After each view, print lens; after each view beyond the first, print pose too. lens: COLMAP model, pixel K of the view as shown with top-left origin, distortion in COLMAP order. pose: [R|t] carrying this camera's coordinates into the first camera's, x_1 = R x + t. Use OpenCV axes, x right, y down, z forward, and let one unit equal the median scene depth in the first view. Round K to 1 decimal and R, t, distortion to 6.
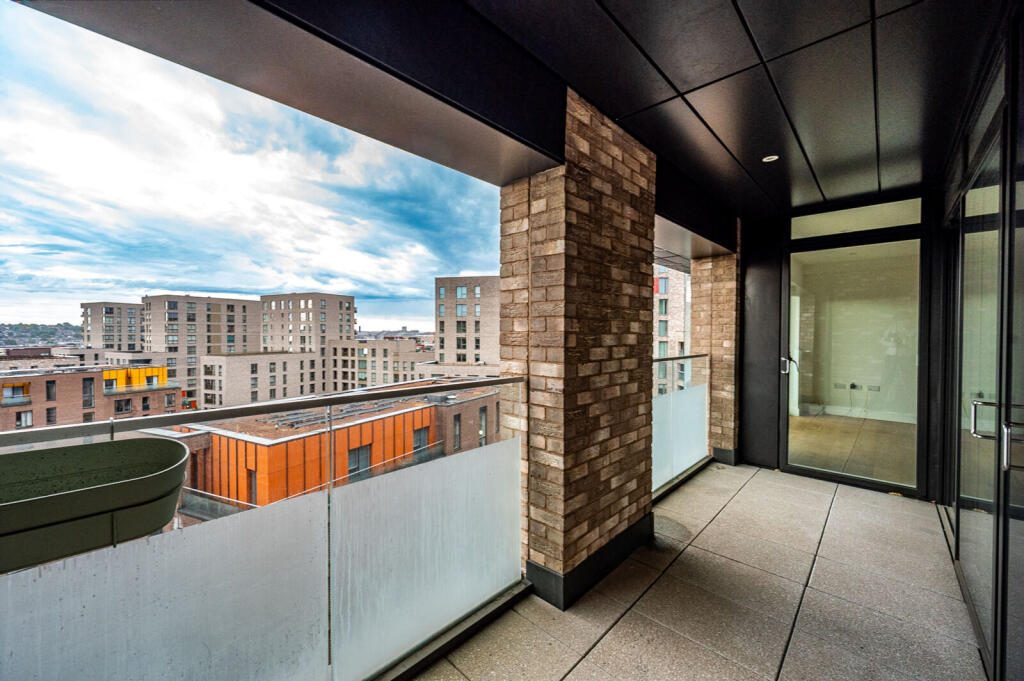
lens RADIAL K [[406.2, 0, 507.9], [0, 406.2, 339.2], [0, 0, 1]] dist [0.001251, 0.000231]
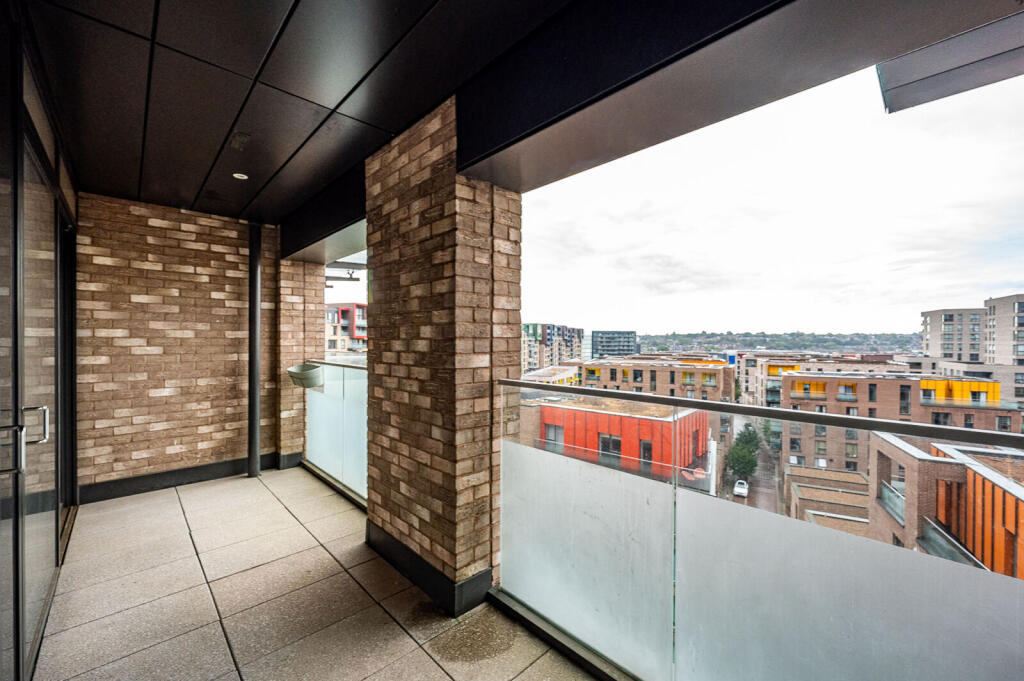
lens RADIAL K [[406.2, 0, 505.4], [0, 406.2, 342.6], [0, 0, 1]] dist [0.001251, 0.000231]
pose [[-0.063158, 0.004704, -0.997992, 0.141984], [-0.017435, 0.999831, 0.005816, -0.001821], [0.997851, 0.017767, -0.063065, 0.149329]]
